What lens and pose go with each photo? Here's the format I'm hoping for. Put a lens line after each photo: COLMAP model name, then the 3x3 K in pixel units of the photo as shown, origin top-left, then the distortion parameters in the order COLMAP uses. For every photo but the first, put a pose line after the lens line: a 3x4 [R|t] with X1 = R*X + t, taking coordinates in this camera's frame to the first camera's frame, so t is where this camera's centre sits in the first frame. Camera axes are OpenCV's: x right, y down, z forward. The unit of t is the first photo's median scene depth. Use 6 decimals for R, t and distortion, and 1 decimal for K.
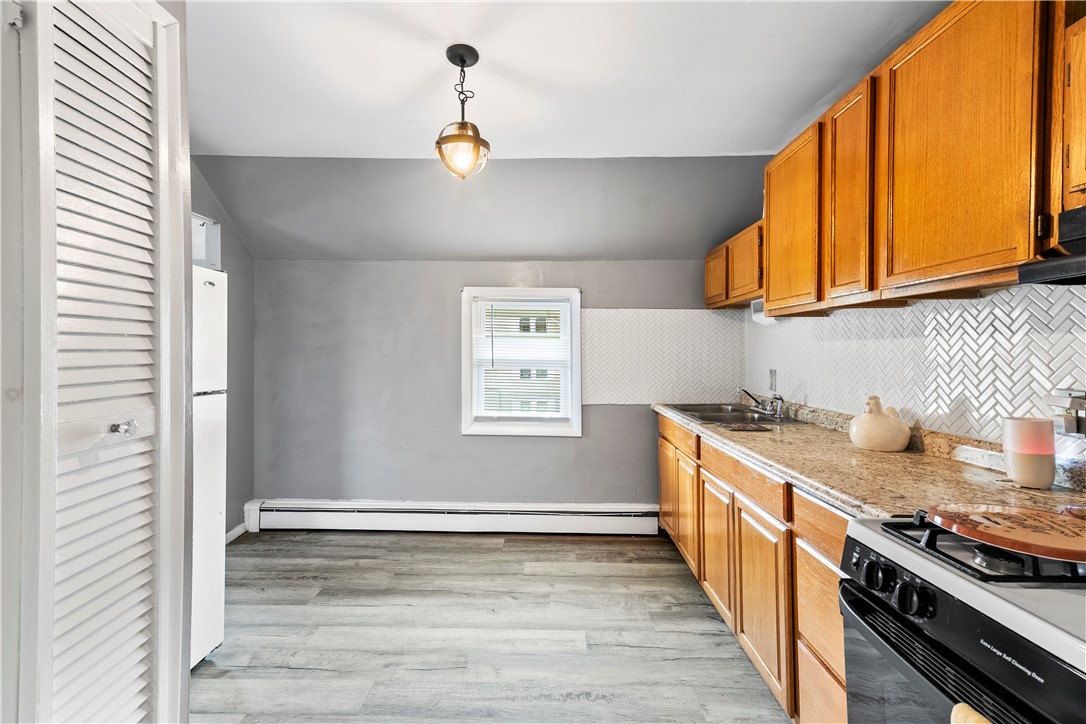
lens RADIAL K [[480.7, 0, 541.1], [0, 480.7, 354.5], [0, 0, 1]] dist [0.019524, 0.000437]
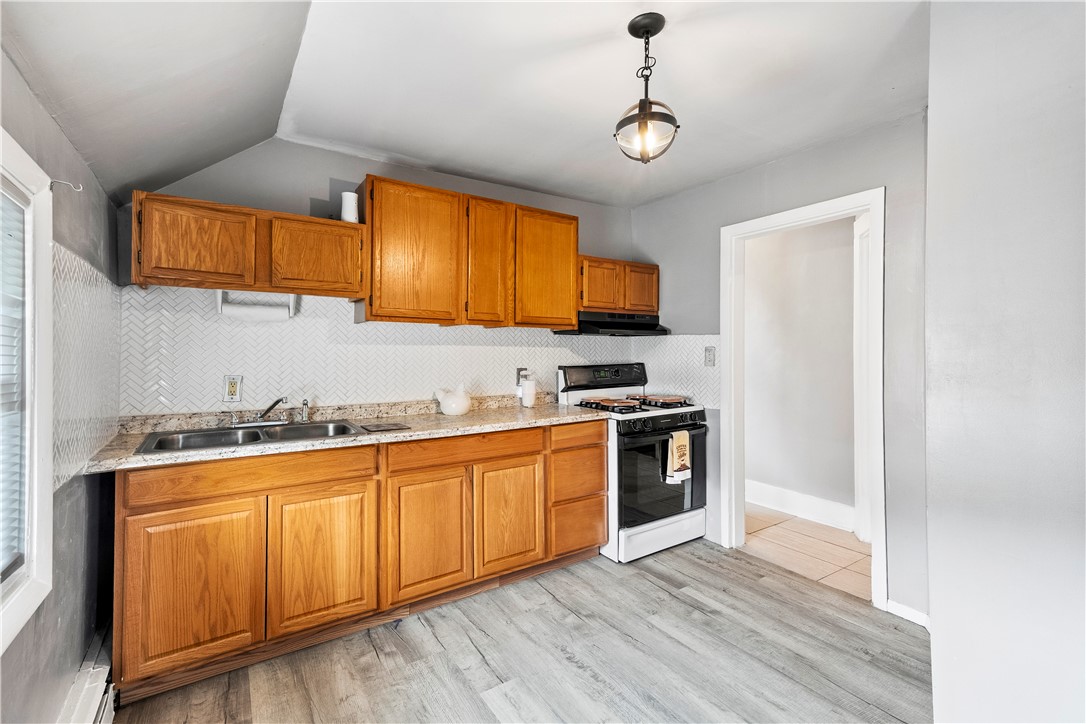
lens RADIAL K [[480.7, 0, 544.0], [0, 480.7, 354.2], [0, 0, 1]] dist [0.019524, 0.000437]
pose [[-0.570271, -0.004234, 0.821446, -0.654677], [-0.000287, 0.999988, 0.004955, -0.009747], [-0.821456, 0.002590, -0.570265, 1.395775]]
